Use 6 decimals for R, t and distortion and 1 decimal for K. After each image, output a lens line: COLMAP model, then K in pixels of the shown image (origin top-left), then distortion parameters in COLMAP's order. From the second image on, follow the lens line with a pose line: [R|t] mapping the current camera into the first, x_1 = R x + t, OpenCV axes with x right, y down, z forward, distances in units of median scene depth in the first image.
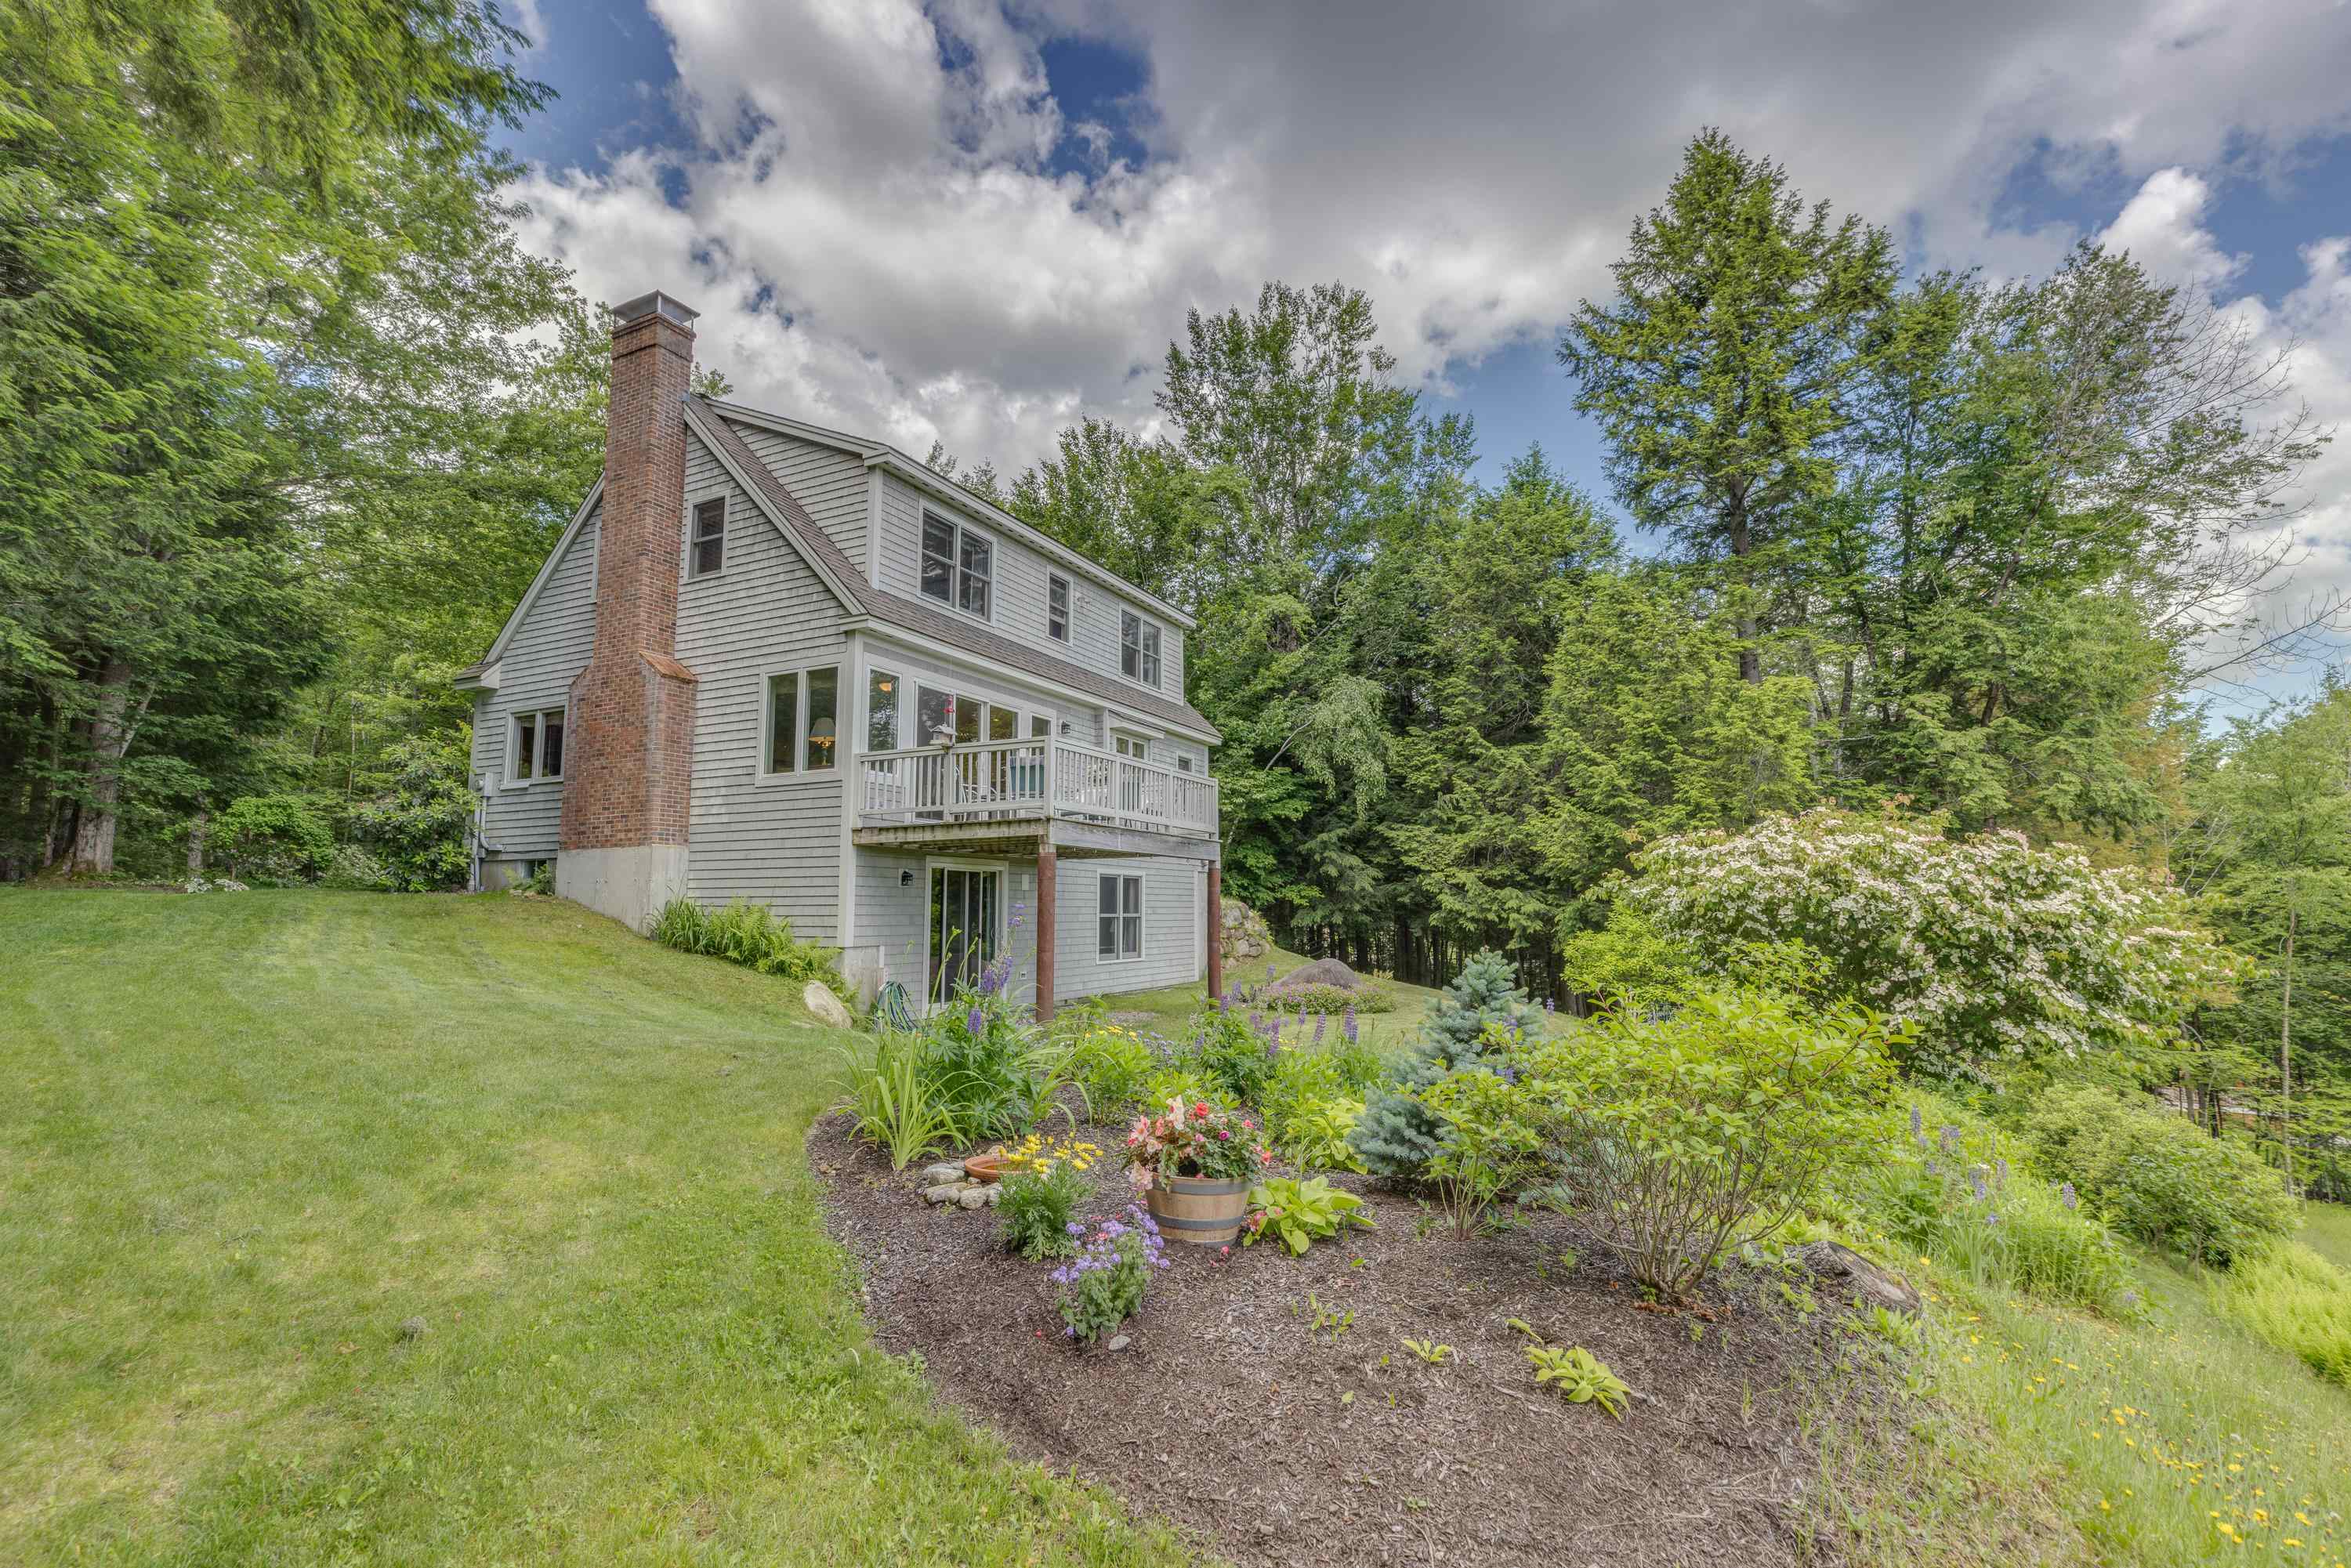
lens RADIAL K [[1063.0, 0, 1173.1], [0, 1063.0, 765.0], [0, 0, 1]] dist [0.003324, 0.000458]
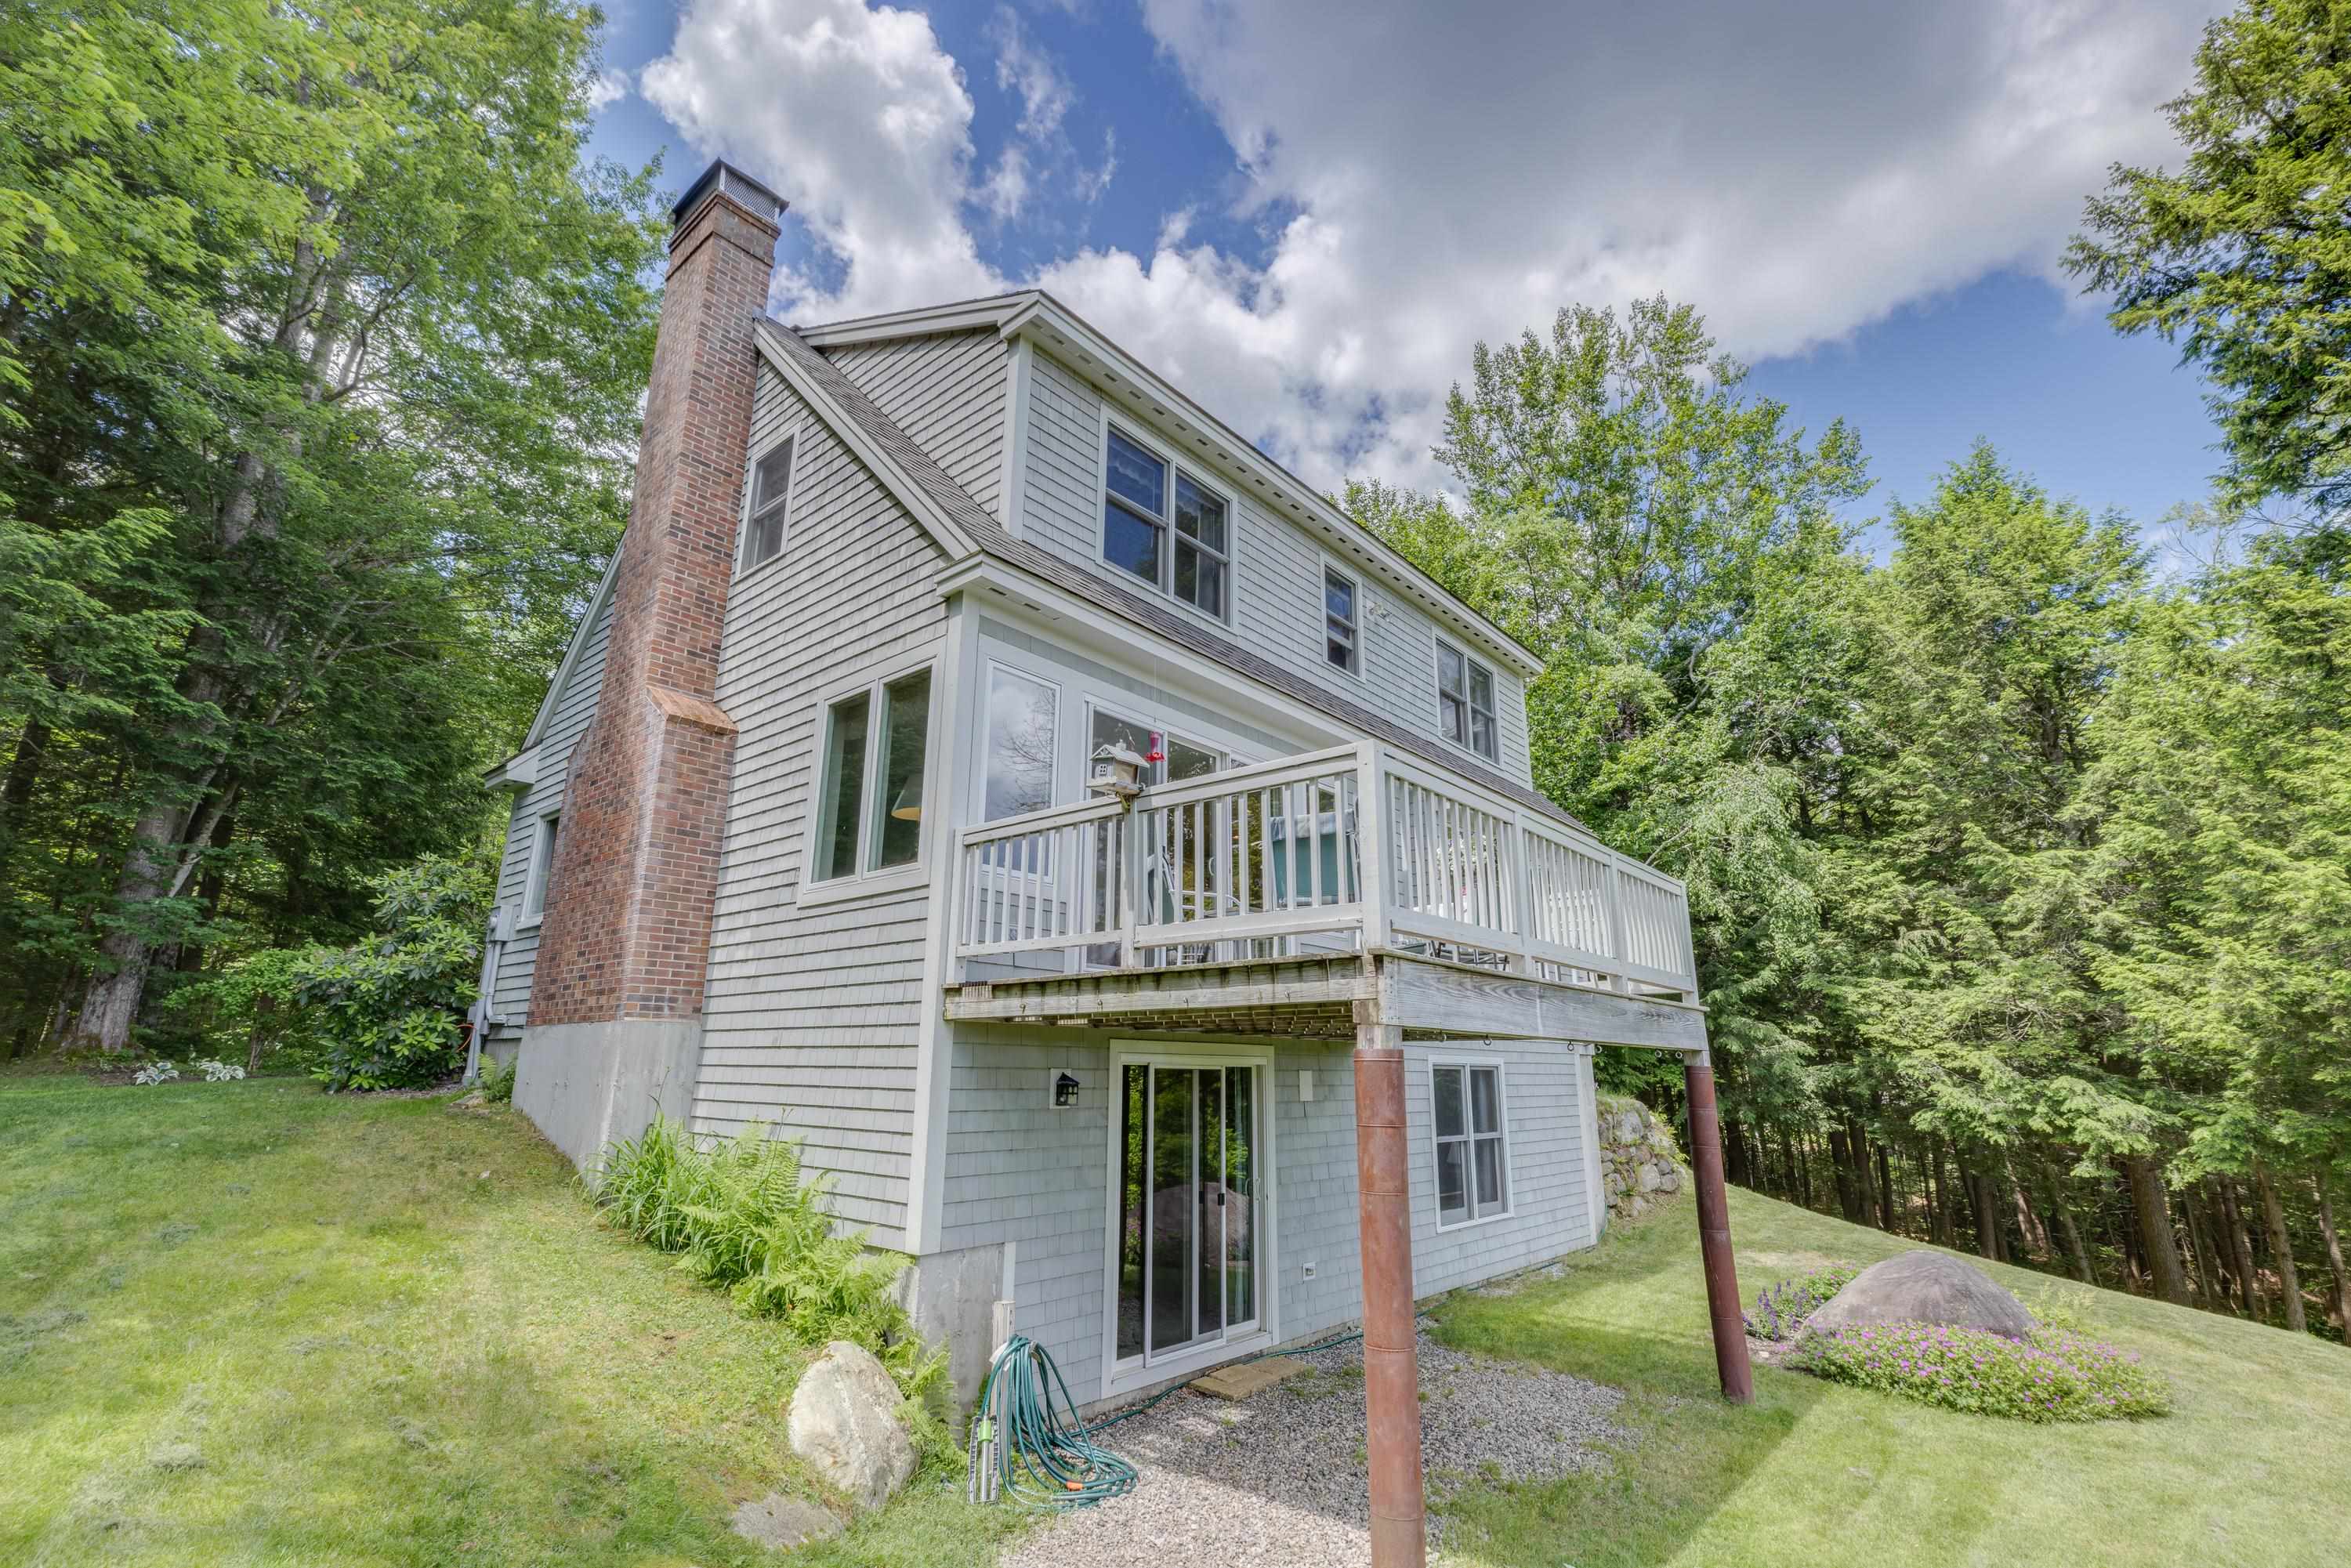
lens RADIAL K [[1063.0, 0, 1173.1], [0, 1063.0, 765.0], [0, 0, 1]] dist [0.003324, 0.000458]
pose [[0.969879, -0.054867, -0.237329, -0.063923], [0.020087, 0.988999, -0.146554, 0.025366], [0.242759, 0.137372, 0.960311, 0.419351]]
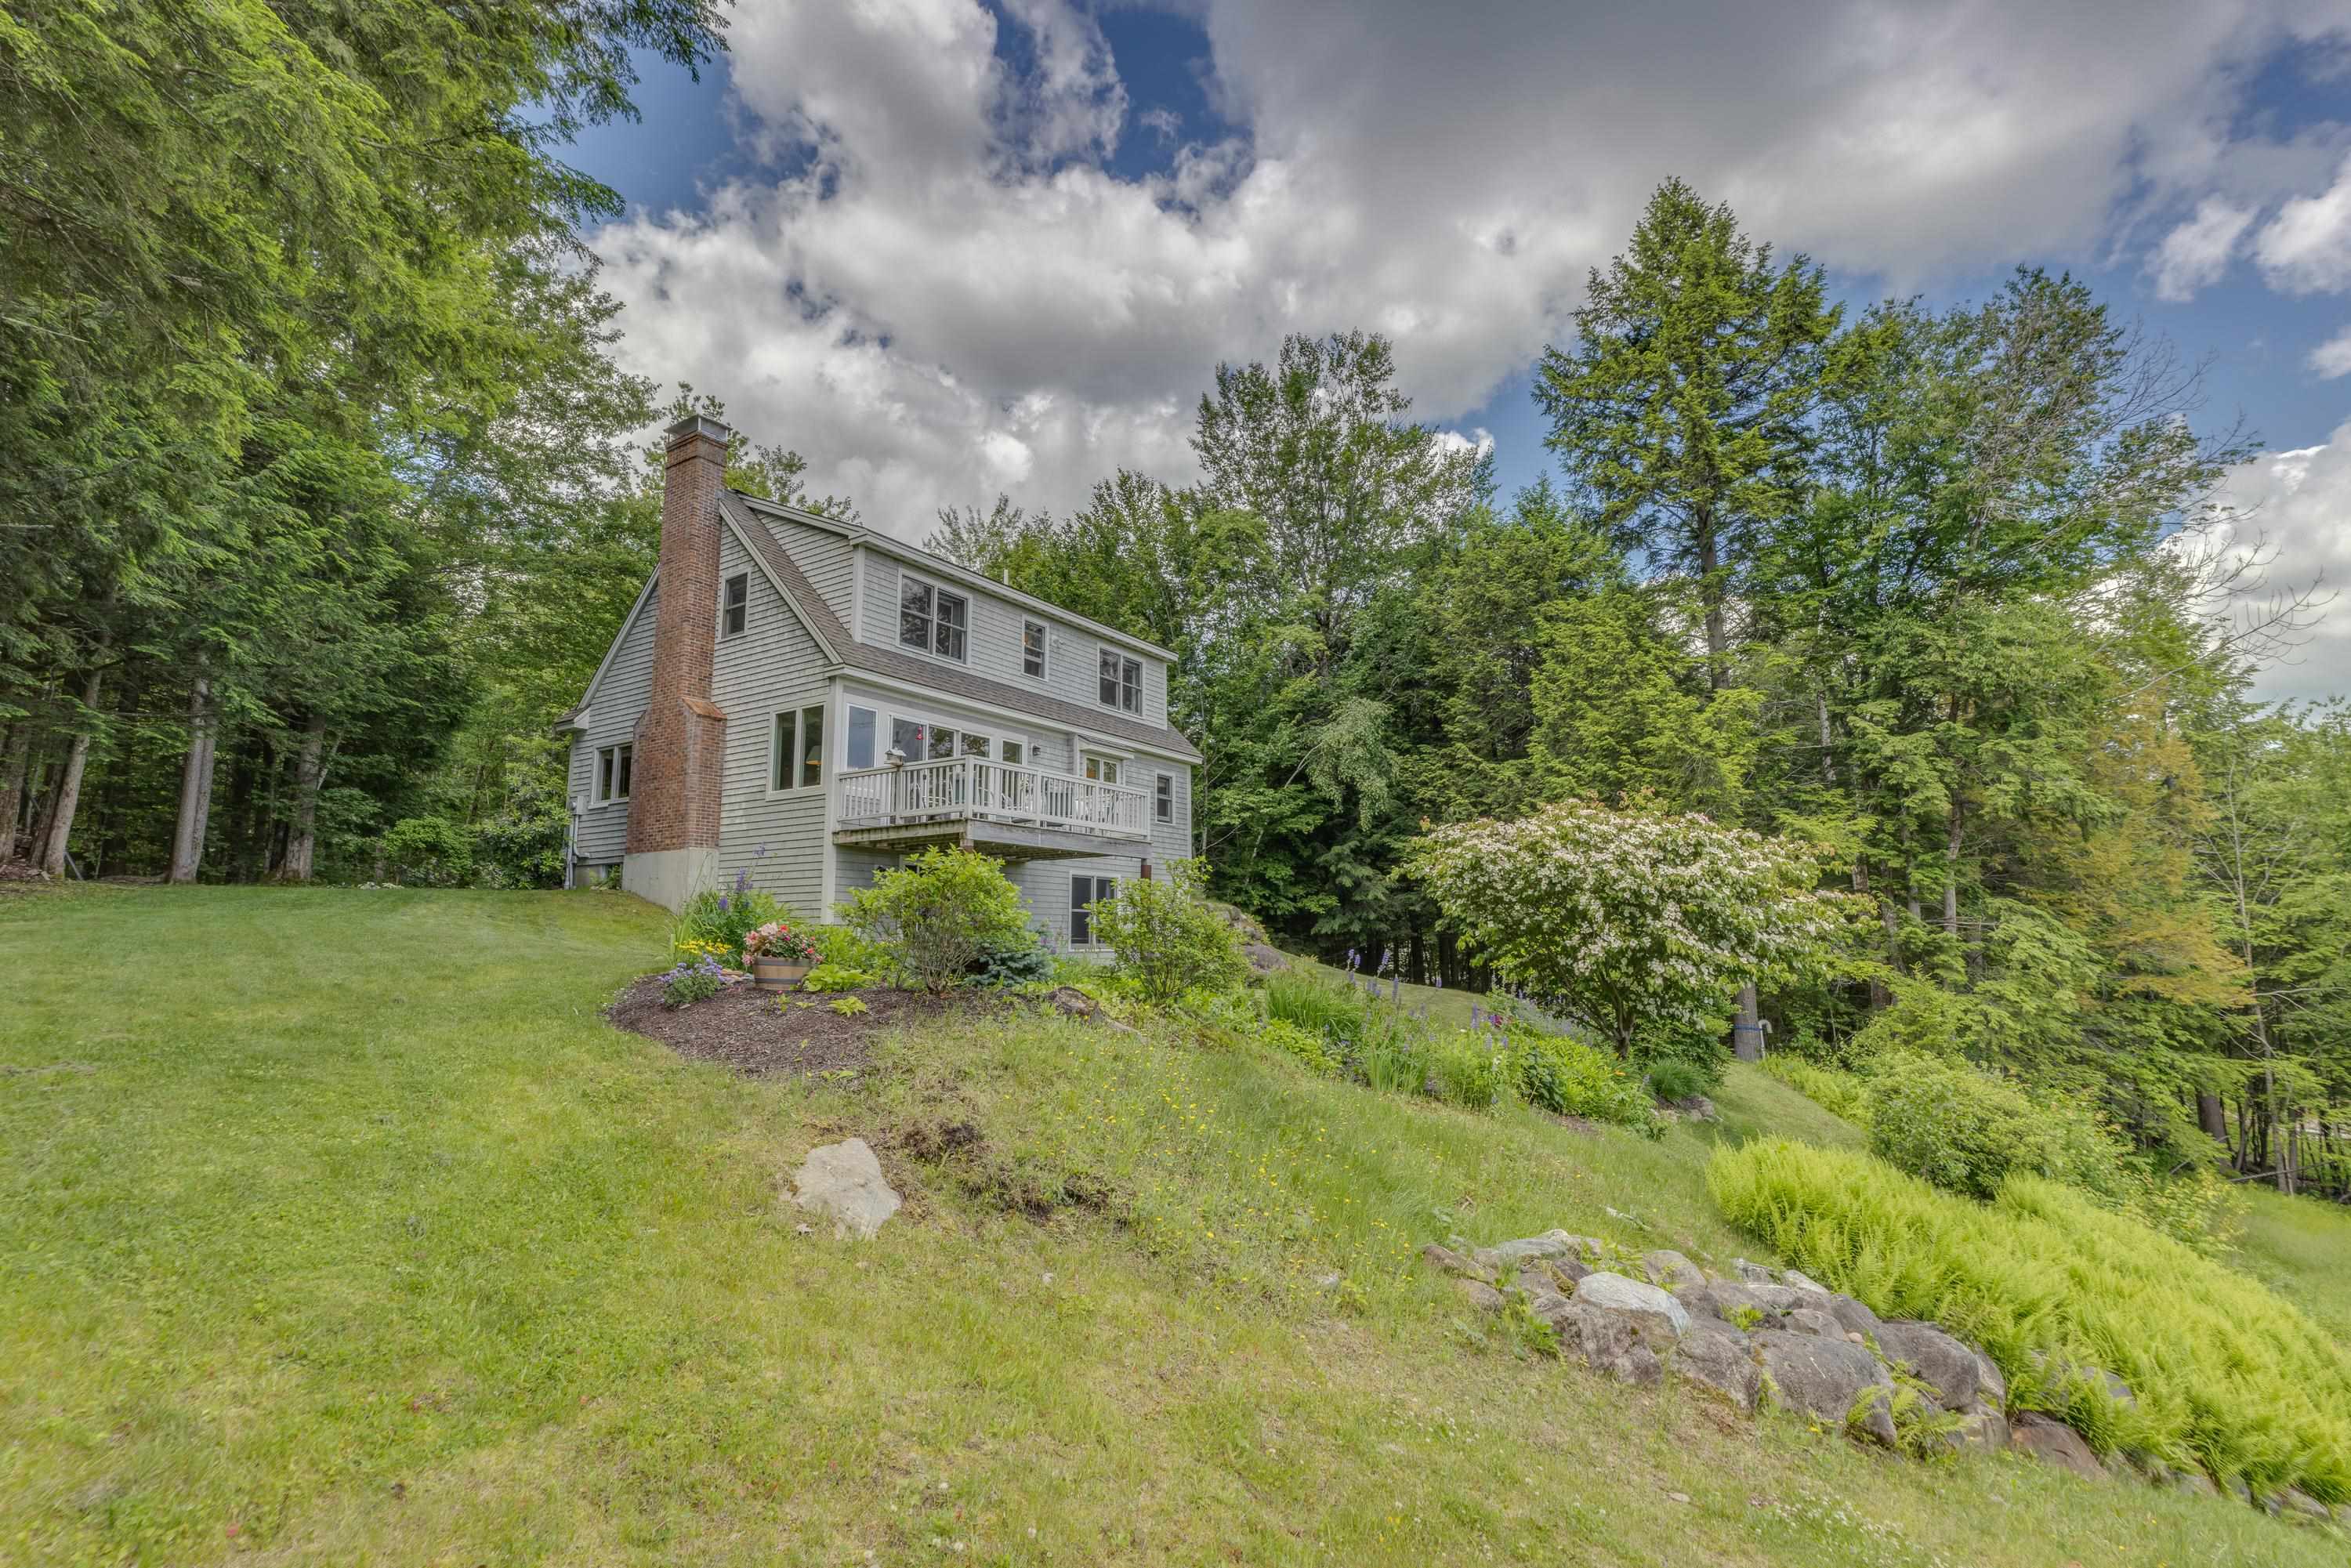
lens RADIAL K [[1070.1, 0, 1169.0], [0, 1070.1, 763.7], [0, 0, 1]] dist [0.002130, 0.000483]
pose [[0.993455, -0.020592, -0.112356, 0.183737], [0.017586, 0.999462, -0.027685, 0.015777], [0.112866, 0.025528, 0.993282, -0.172928]]
